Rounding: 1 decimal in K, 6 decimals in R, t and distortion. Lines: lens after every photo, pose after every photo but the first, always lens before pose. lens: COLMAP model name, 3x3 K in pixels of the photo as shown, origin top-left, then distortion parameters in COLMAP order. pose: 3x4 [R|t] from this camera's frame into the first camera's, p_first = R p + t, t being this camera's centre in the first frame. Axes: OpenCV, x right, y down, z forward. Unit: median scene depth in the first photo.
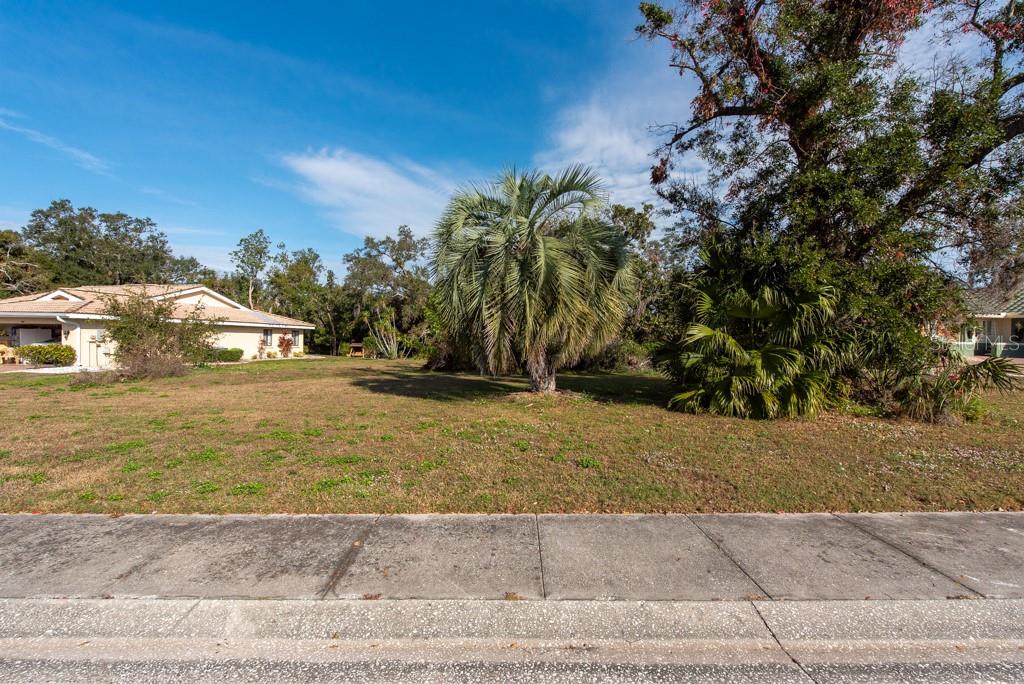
lens RADIAL K [[404.9, 0, 512.0], [0, 404.9, 342.0], [0, 0, 1]] dist [0.003121, 0.000124]
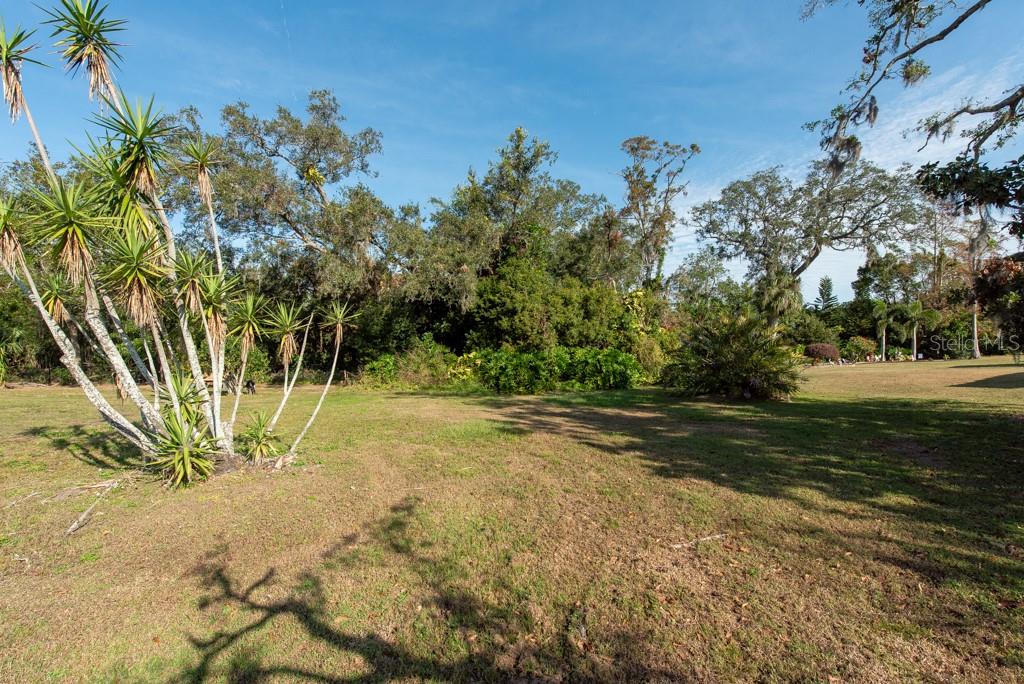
lens RADIAL K [[404.4, 0, 517.2], [0, 404.4, 345.7], [0, 0, 1]] dist [-0.001019, -0.000133]
pose [[0.986132, -0.009404, 0.165699, -0.515882], [0.009977, 0.999947, -0.002628, 0.003198], [-0.165665, 0.004244, 0.986173, 2.082577]]
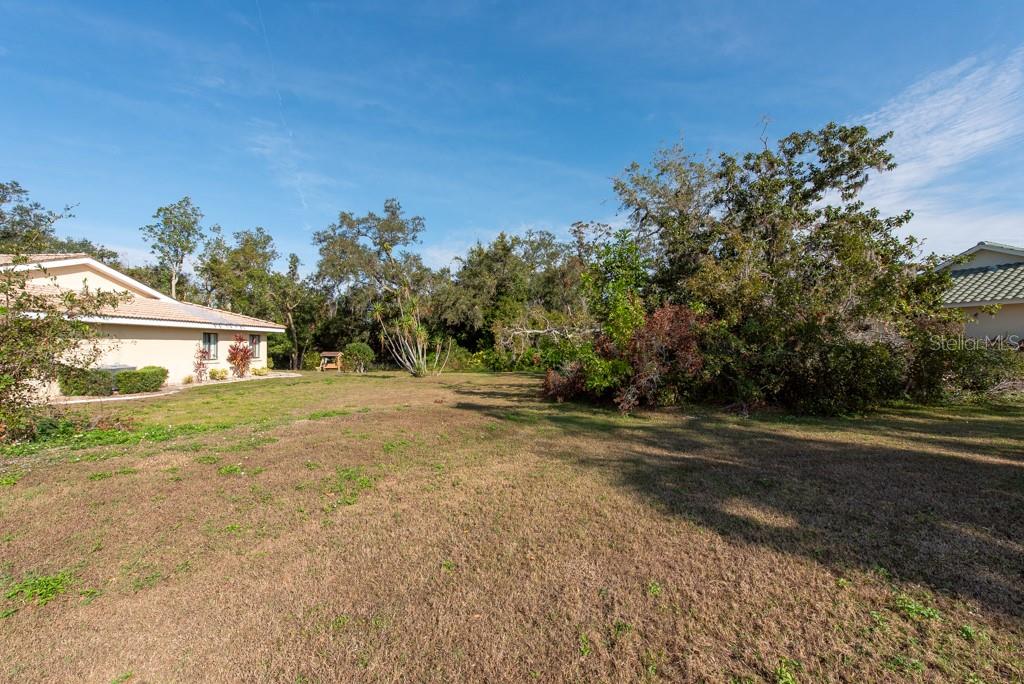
lens RADIAL K [[399.8, 0, 509.4], [0, 399.8, 343.4], [0, 0, 1]] dist [0.003338, -0.000399]
pose [[0.991308, -0.015594, 0.130636, -0.593504], [0.016624, 0.999839, -0.006794, -0.010163], [-0.130509, 0.008907, 0.991407, 0.867057]]
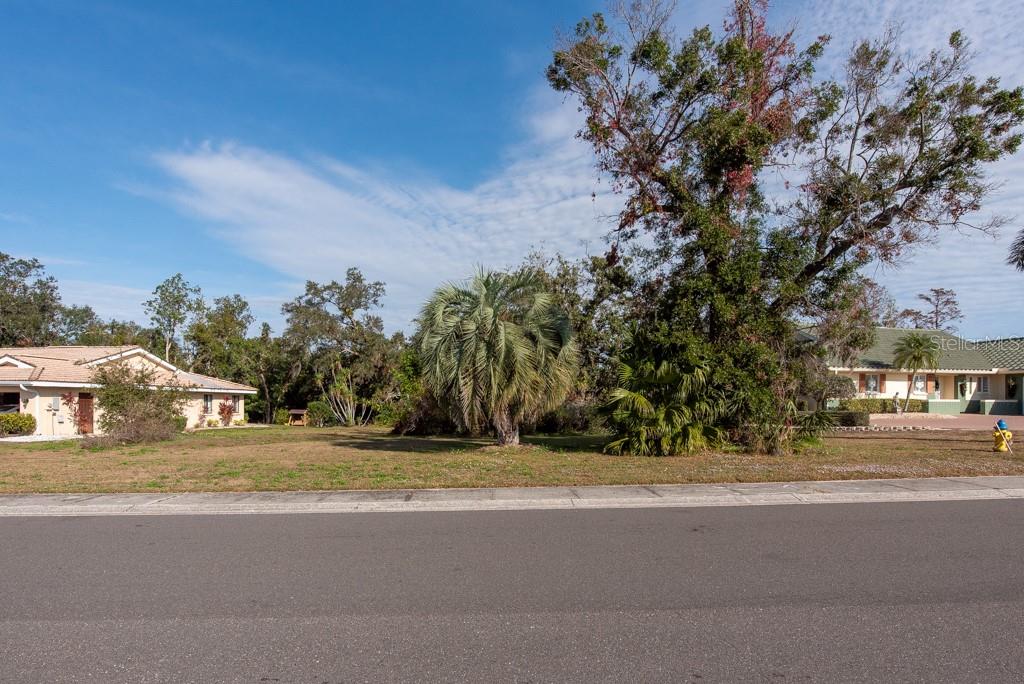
lens RADIAL K [[553.7, 0, 497.7], [0, 553.7, 402.2], [0, 0, 1]] dist [-0.002097, -0.000155]
pose [[0.999694, -0.012268, 0.021476, 0.009810], [0.012450, 0.999888, -0.008359, 0.008592], [-0.021371, 0.008624, 0.999734, -0.557705]]
